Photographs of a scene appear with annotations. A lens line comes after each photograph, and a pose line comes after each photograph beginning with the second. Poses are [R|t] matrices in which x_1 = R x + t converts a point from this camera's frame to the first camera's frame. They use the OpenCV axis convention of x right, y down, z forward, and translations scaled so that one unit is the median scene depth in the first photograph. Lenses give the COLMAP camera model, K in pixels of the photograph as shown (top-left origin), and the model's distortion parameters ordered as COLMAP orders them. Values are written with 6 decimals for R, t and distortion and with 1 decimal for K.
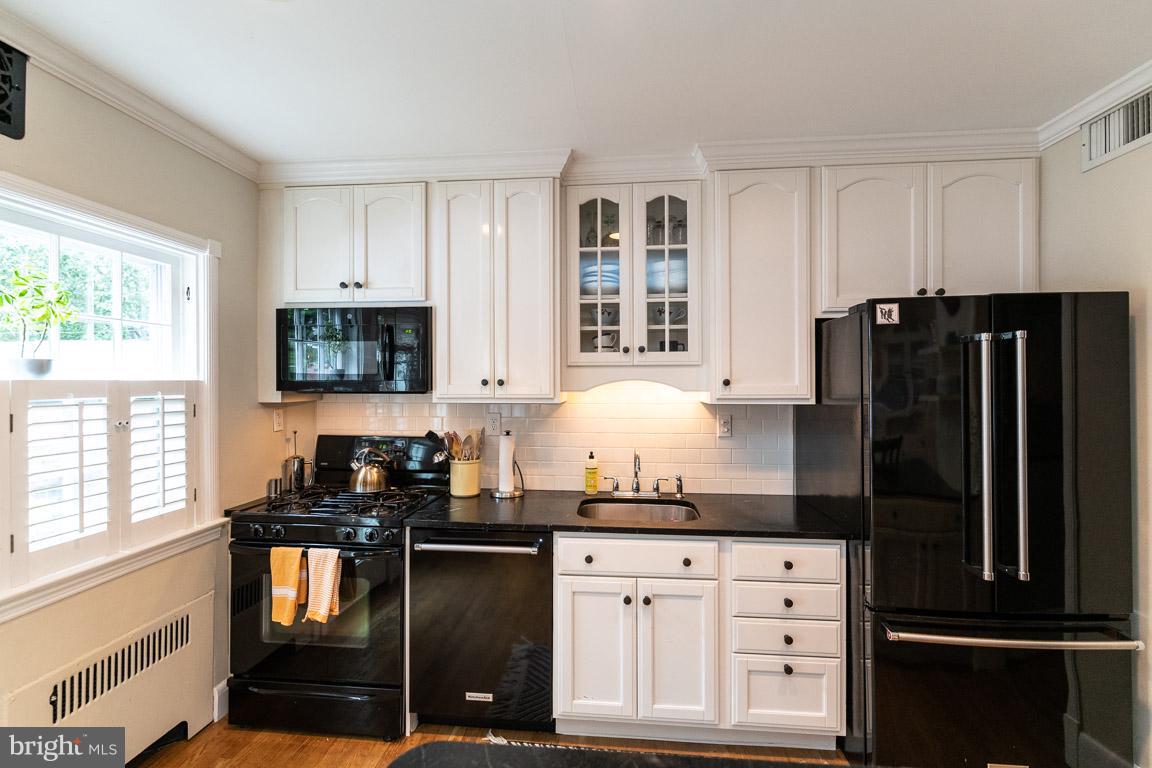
lens RADIAL K [[498.9, 0, 575.5], [0, 498.9, 378.5], [0, 0, 1]] dist [-0.000346, 0.000299]
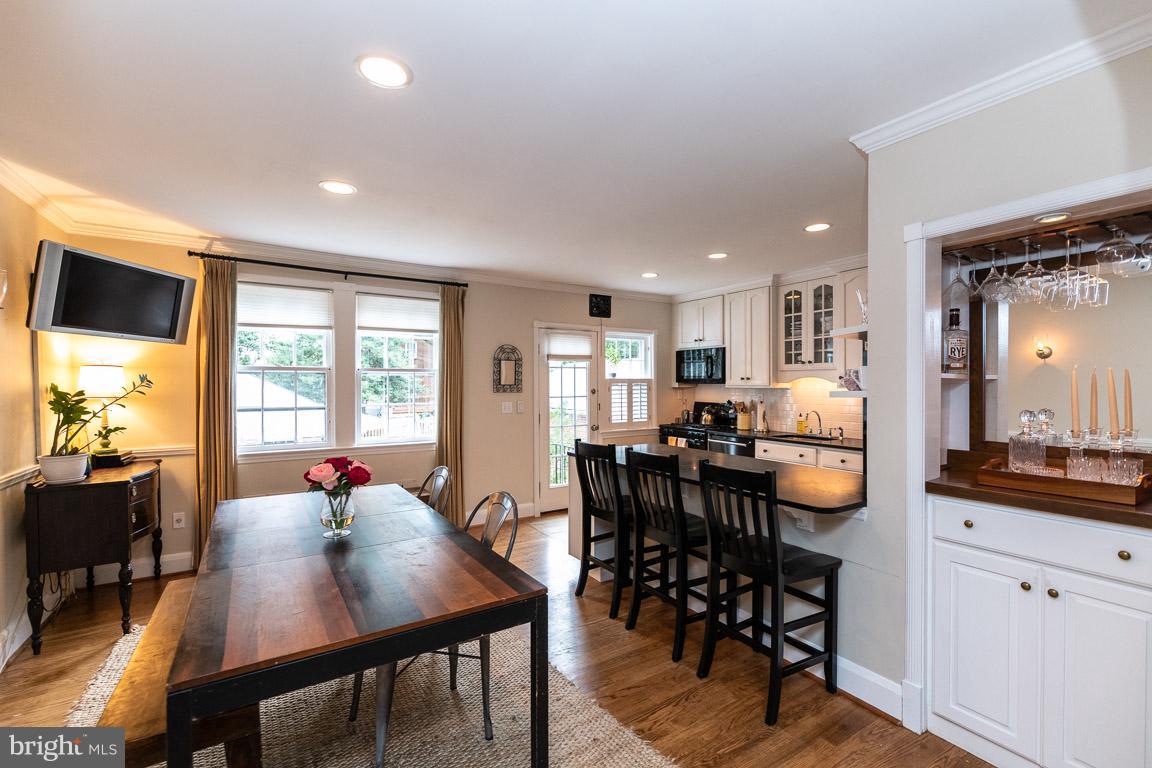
lens RADIAL K [[498.9, 0, 580.0], [0, 498.9, 384.7], [0, 0, 1]] dist [-0.000346, 0.000299]
pose [[0.606060, 0.000823, -0.795419, 1.185459], [0.007162, 0.999953, 0.006491, 0.015131], [0.795387, -0.009630, 0.606026, -0.996672]]
